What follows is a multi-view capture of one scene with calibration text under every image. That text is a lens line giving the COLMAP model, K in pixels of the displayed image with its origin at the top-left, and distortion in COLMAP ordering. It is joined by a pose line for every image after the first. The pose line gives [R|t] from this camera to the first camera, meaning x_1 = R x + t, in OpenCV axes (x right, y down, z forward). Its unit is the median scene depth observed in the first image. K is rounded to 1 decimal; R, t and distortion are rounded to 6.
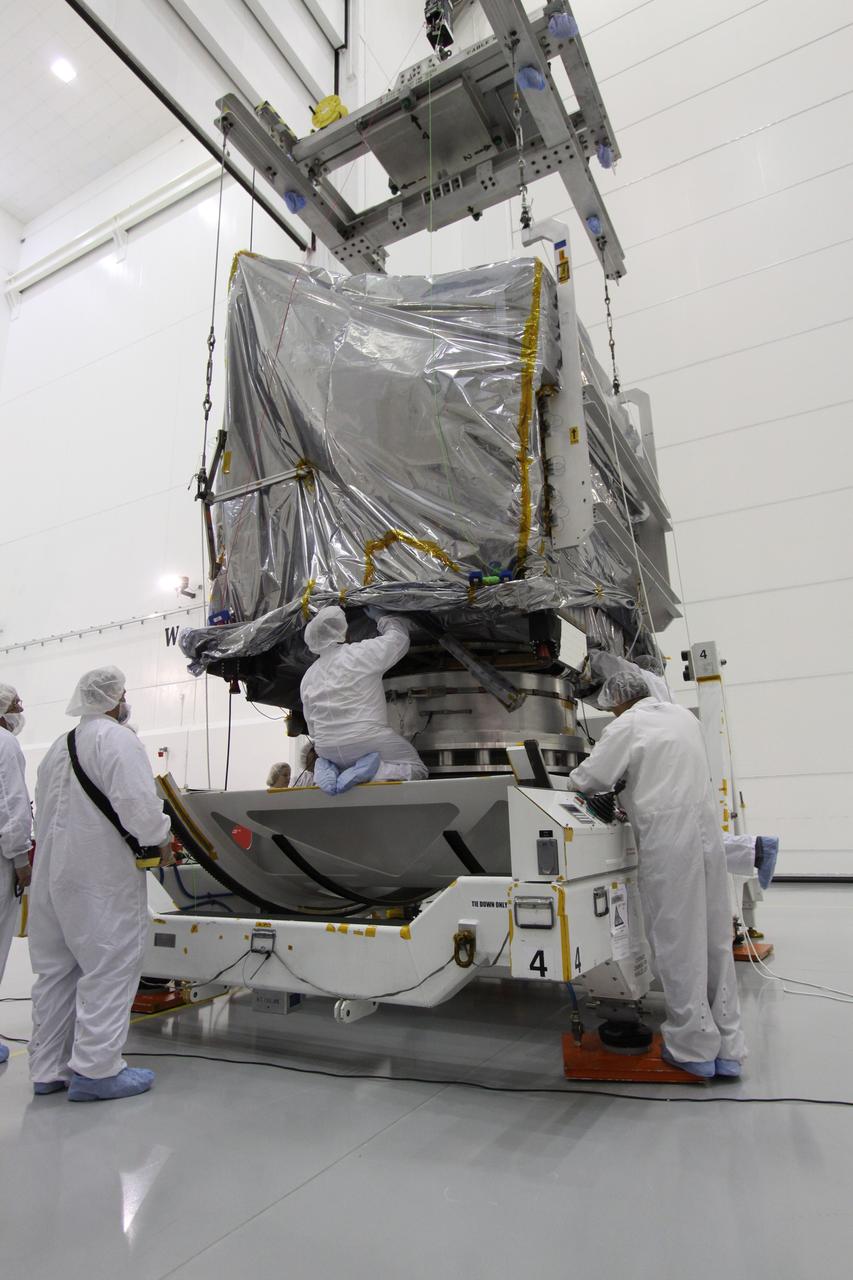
lens RADIAL K [[737.5, 0, 426.5], [0, 737.5, 640.0], [0, 0, 1]] dist [-0.002438, -0.001458]
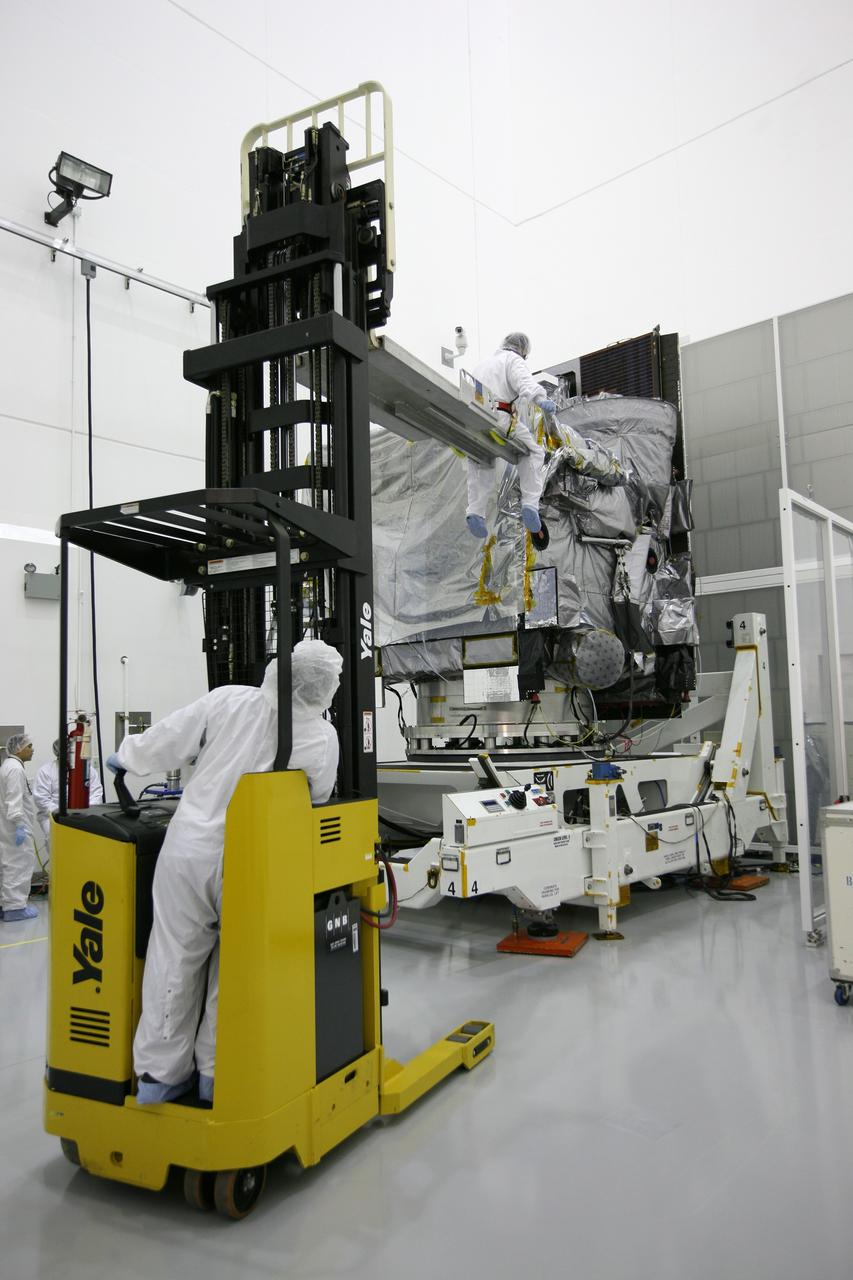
lens RADIAL K [[896.5, 0, 426.5], [0, 896.5, 640.0], [0, 0, 1]] dist [-0.001001, -0.000524]
pose [[0.974553, -0.024289, -0.222839, 0.451081], [0.059162, 0.986733, 0.151186, -0.399886], [0.216210, -0.160522, 0.963061, -0.832734]]
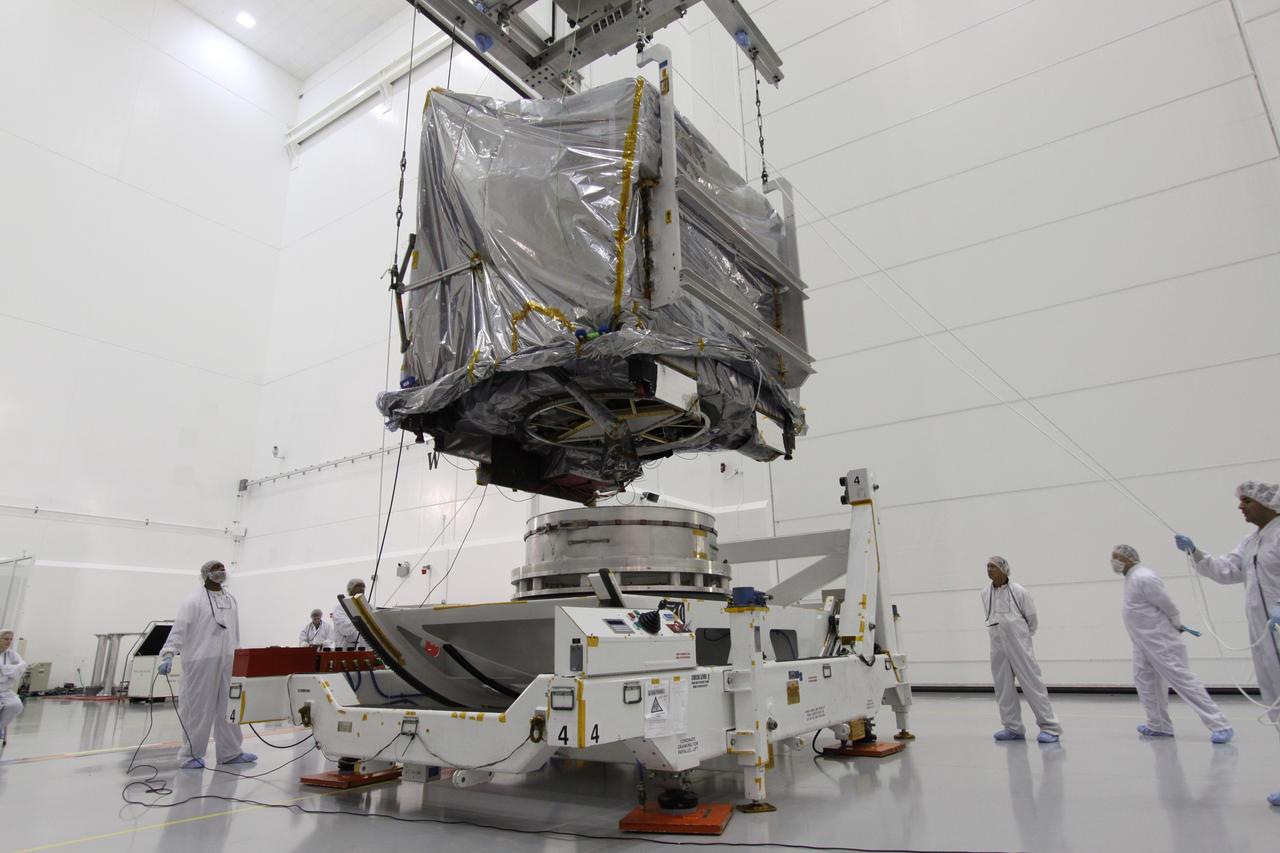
lens RADIAL K [[737.5, 0, 640.0], [0, 737.5, 426.5], [0, 0, 1]] dist [-0.002438, -0.001458]
pose [[0.996134, -0.027057, -0.083580, 0.309645], [0.024191, 0.999090, -0.035116, -0.064474], [0.084455, 0.032959, 0.995882, -0.280865]]
